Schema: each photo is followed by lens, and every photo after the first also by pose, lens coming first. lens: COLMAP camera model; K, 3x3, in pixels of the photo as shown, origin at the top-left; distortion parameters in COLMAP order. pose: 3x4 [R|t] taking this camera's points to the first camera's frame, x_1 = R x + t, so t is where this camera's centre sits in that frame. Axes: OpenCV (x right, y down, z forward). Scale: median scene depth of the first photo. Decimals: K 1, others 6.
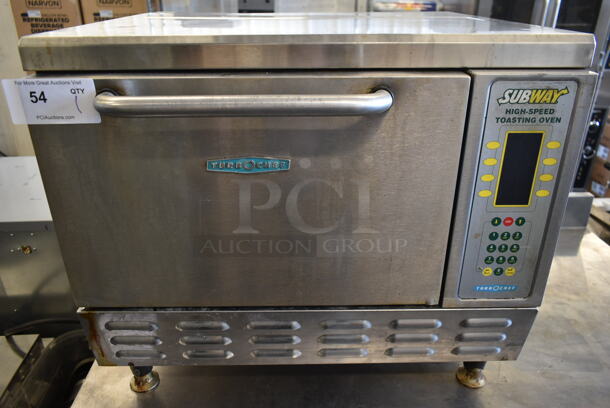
lens RADIAL K [[457.6, 0, 305.0], [0, 457.6, 203.5], [0, 0, 1]] dist [-0.008785, -0.010219]
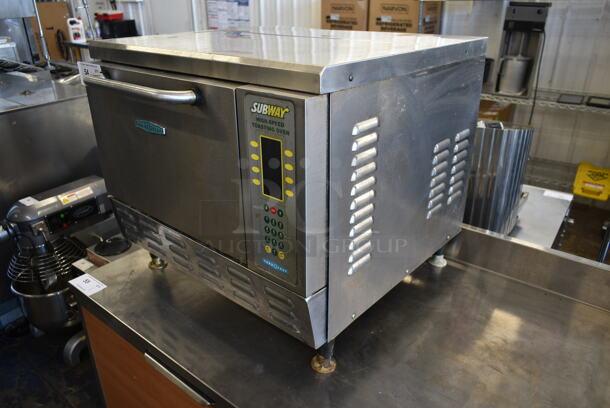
lens RADIAL K [[457.6, 0, 303.8], [0, 457.6, 203.1], [0, 0, 1]] dist [-0.008785, -0.010219]
pose [[0.737832, 0.274018, -0.616862, 1.379638], [-0.281734, 0.955498, 0.087462, -0.121575], [0.613376, 0.109259, 0.782197, 0.085336]]
